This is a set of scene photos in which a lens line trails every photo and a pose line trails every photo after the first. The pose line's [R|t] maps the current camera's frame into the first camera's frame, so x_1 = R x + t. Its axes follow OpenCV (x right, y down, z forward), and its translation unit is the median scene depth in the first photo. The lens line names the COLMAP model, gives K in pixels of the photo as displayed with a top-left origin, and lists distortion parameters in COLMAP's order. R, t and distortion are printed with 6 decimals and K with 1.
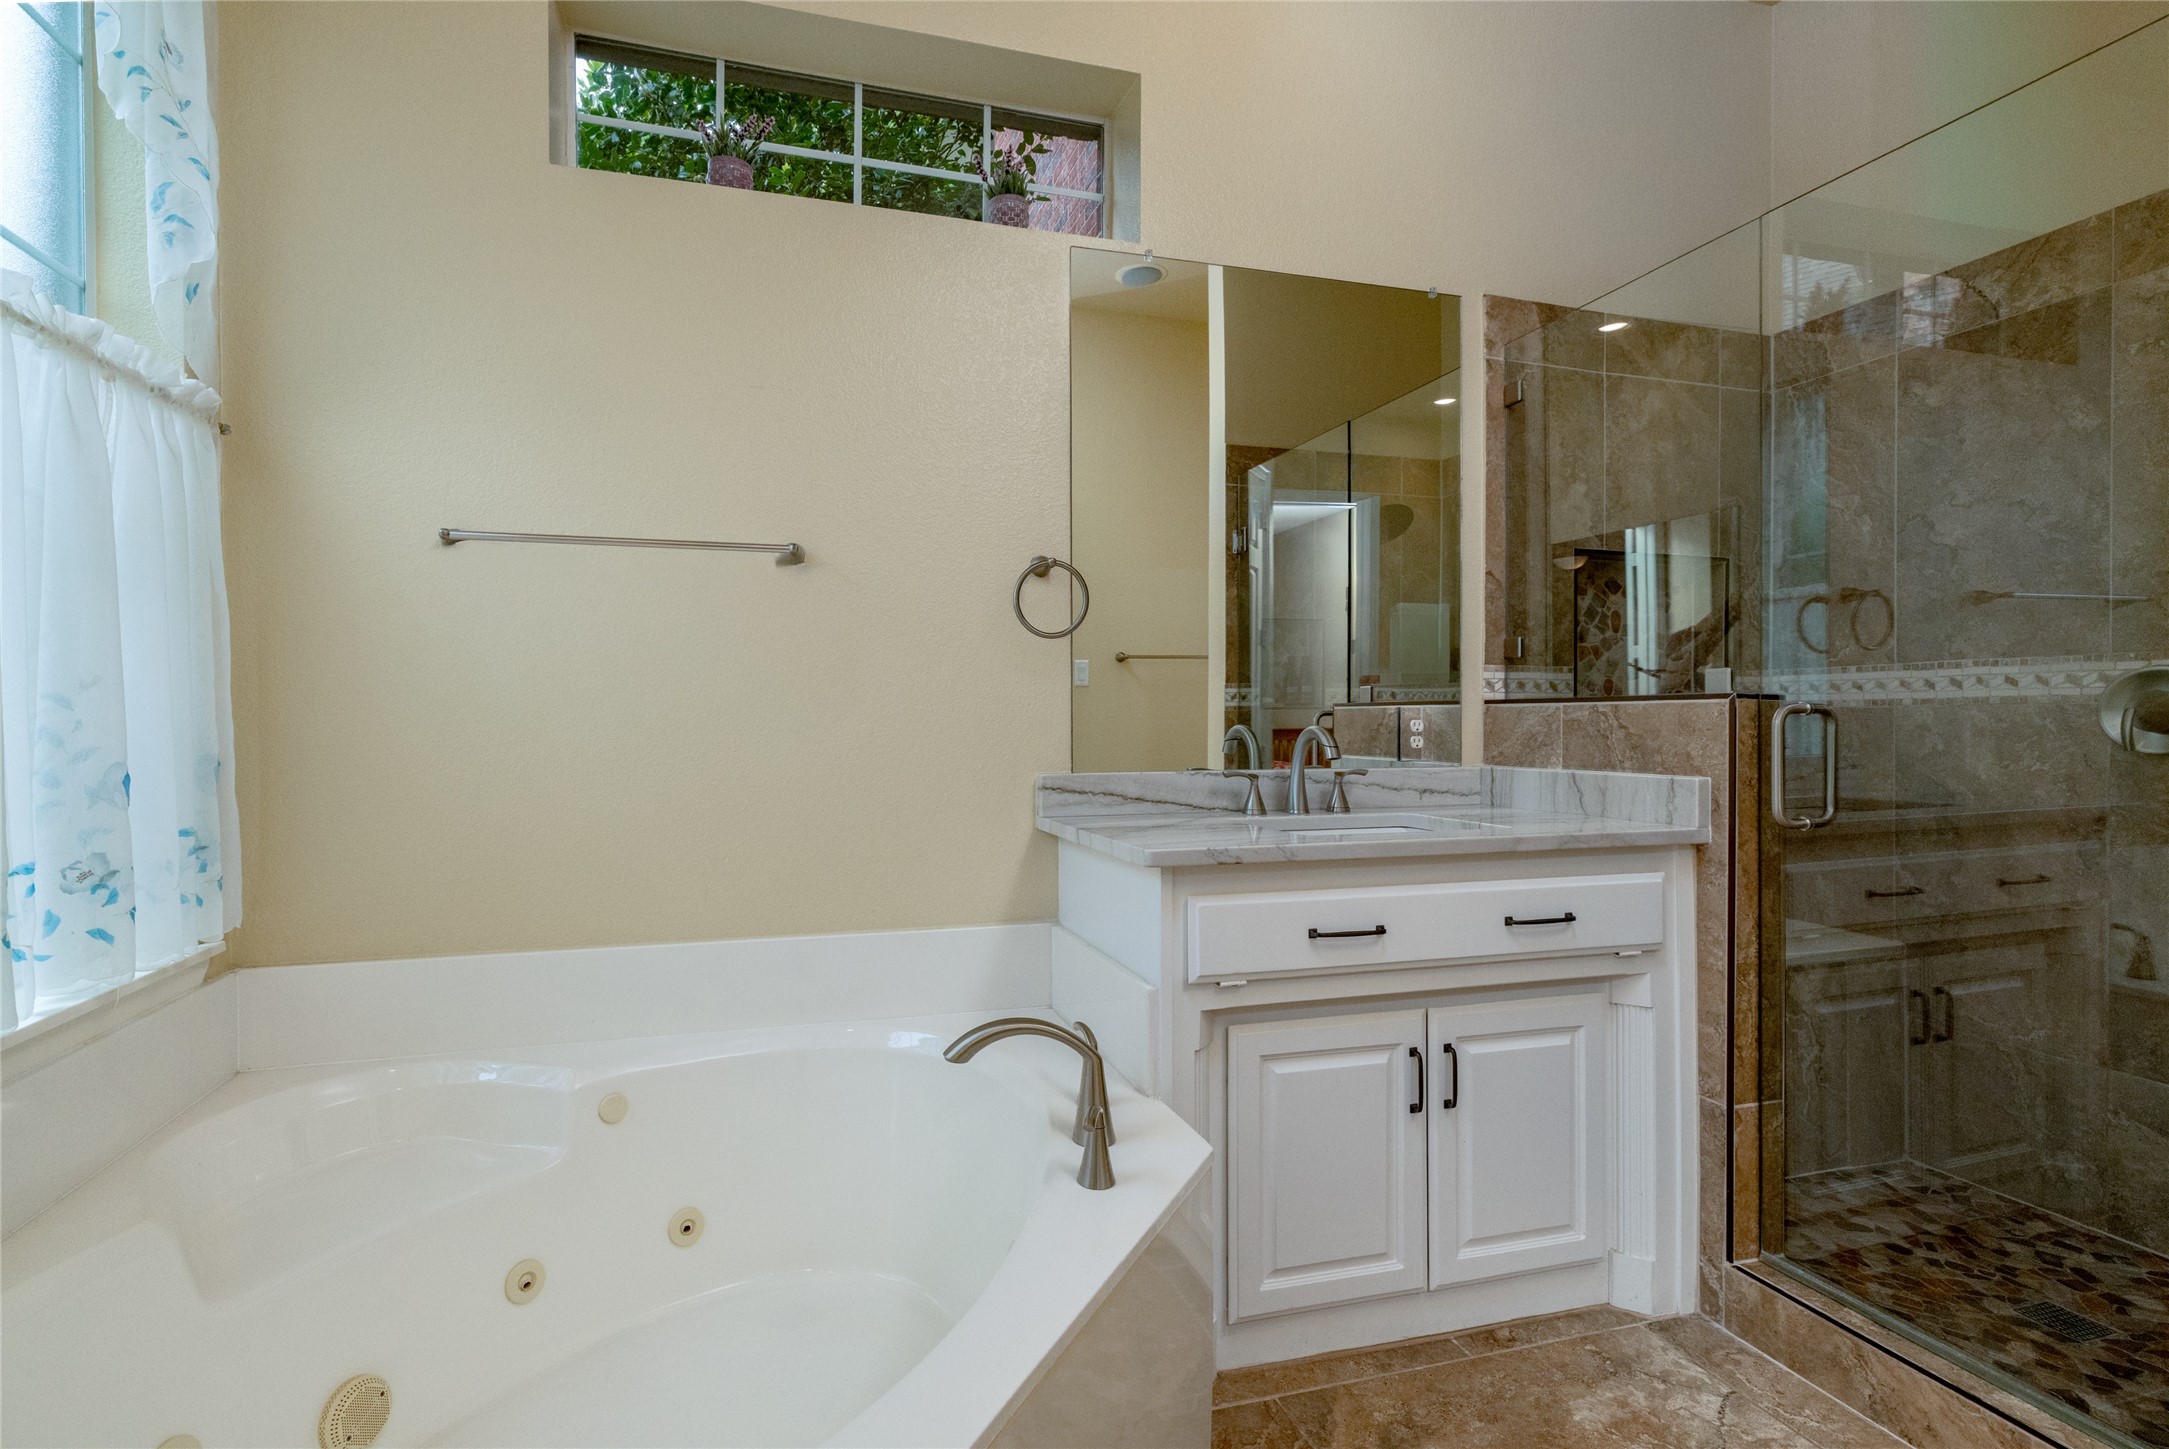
lens RADIAL K [[991.8, 0, 1029.2], [0, 991.8, 726.1], [0, 0, 1]] dist [-0.007399, 0.000194]
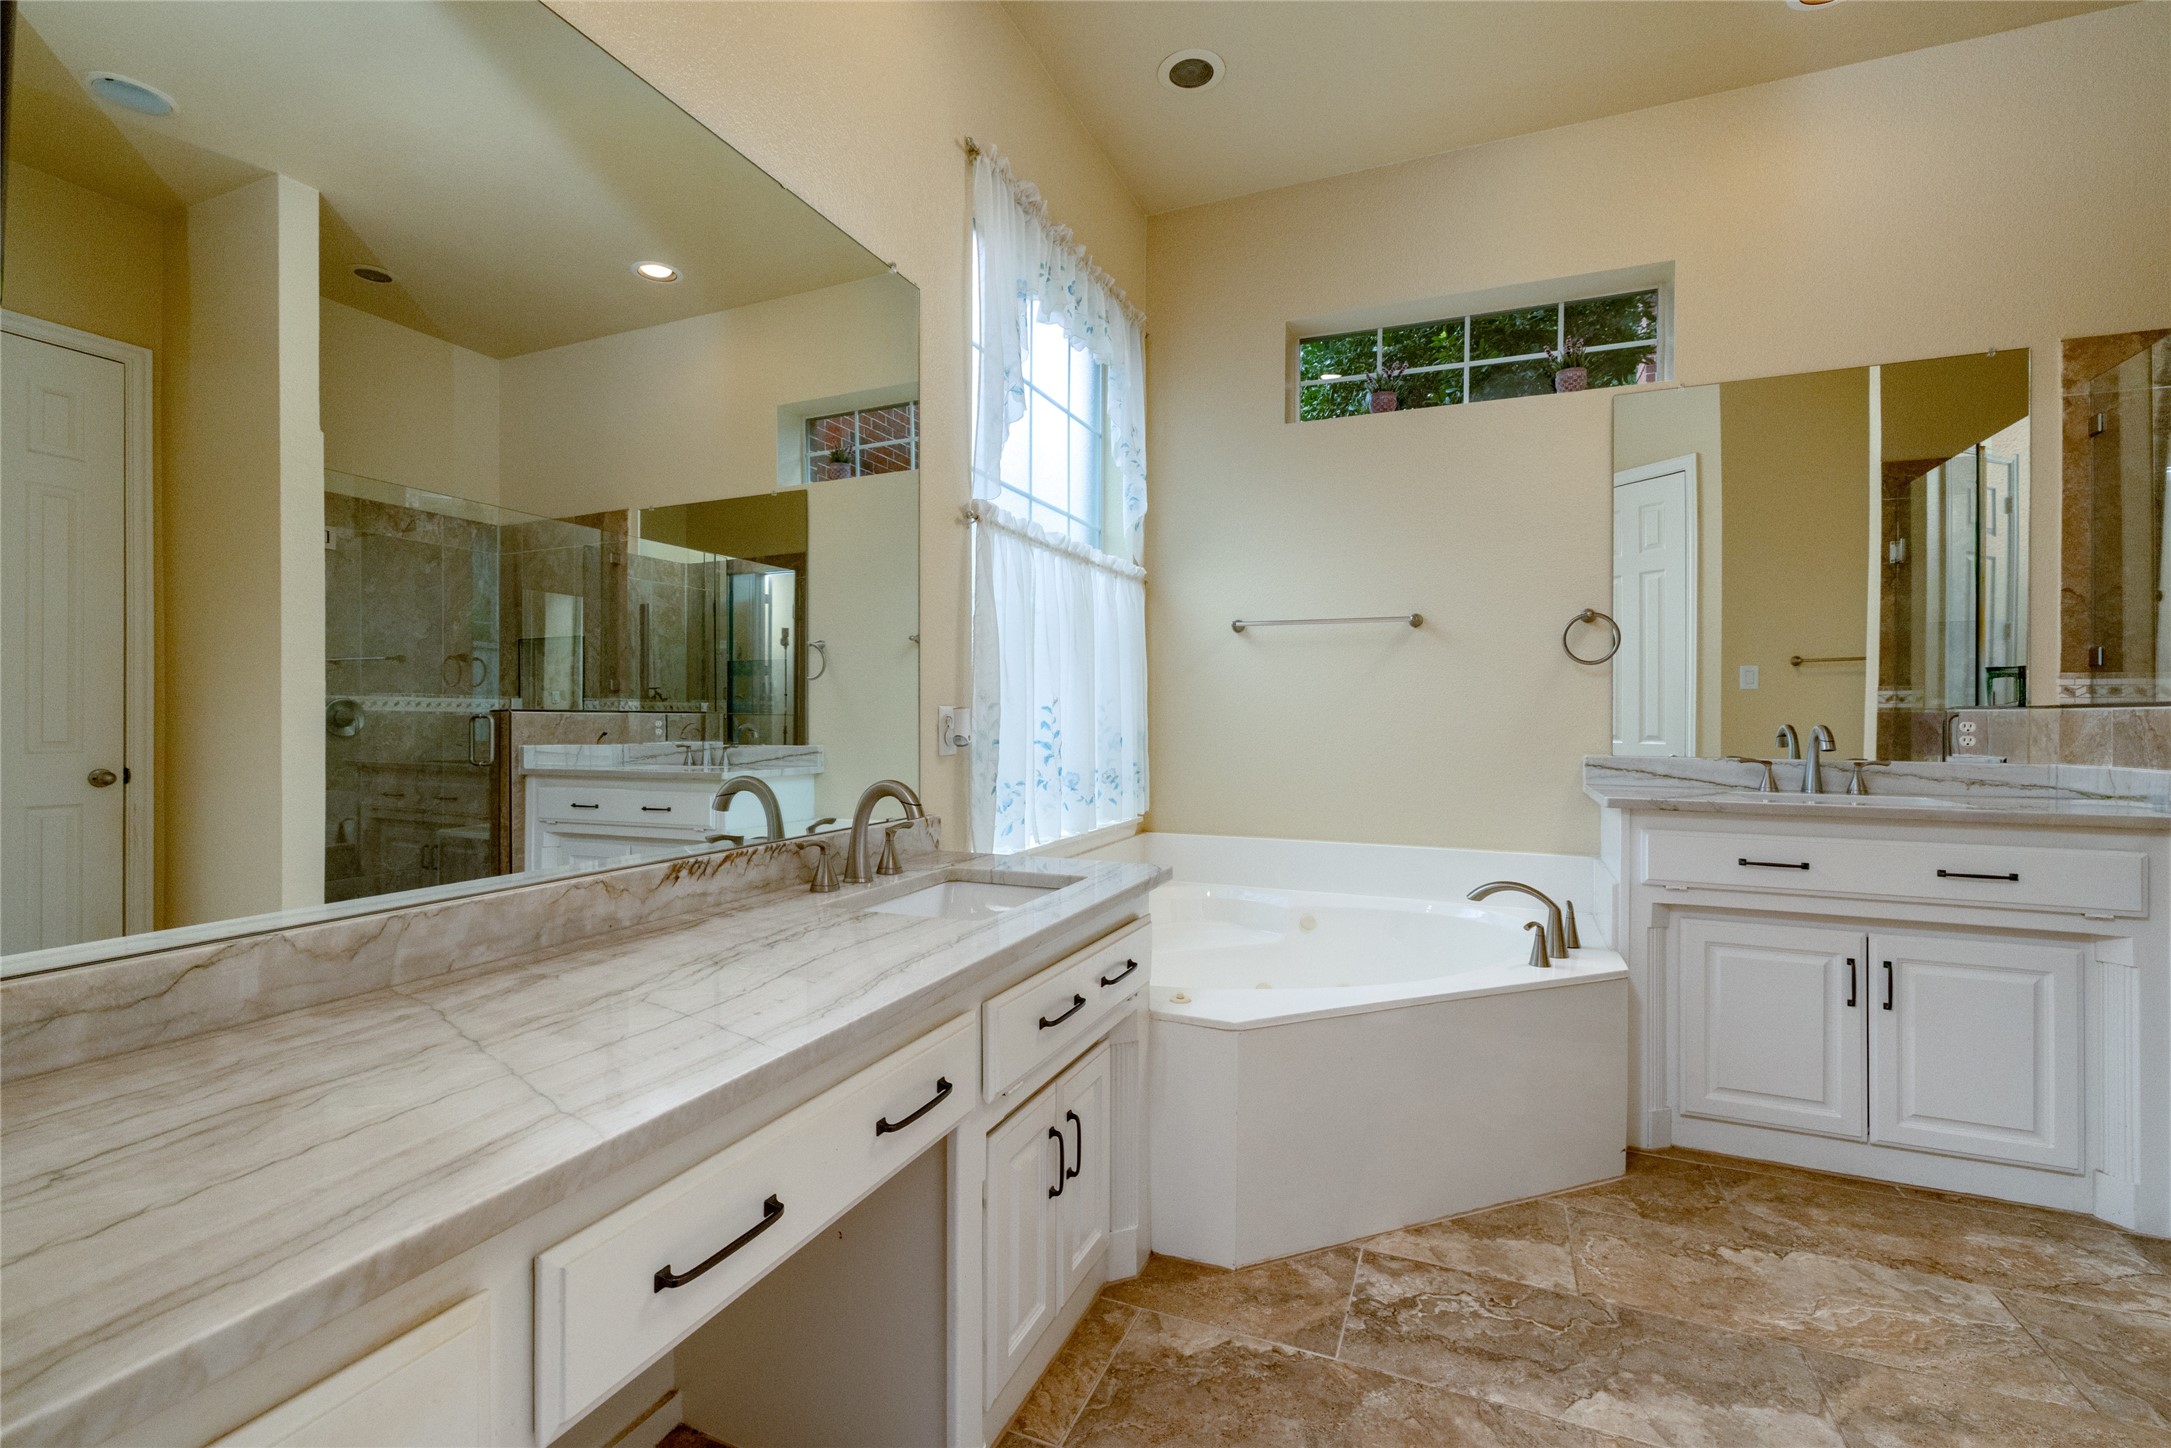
lens RADIAL K [[992.8, 0, 1030.1], [0, 992.8, 725.6], [0, 0, 1]] dist [-0.007399, 0.000194]
pose [[0.752350, 0.012672, -0.658641, 0.366851], [-0.010789, 0.999918, 0.006914, 0.002364], [0.658675, 0.001904, 0.752425, -0.678385]]
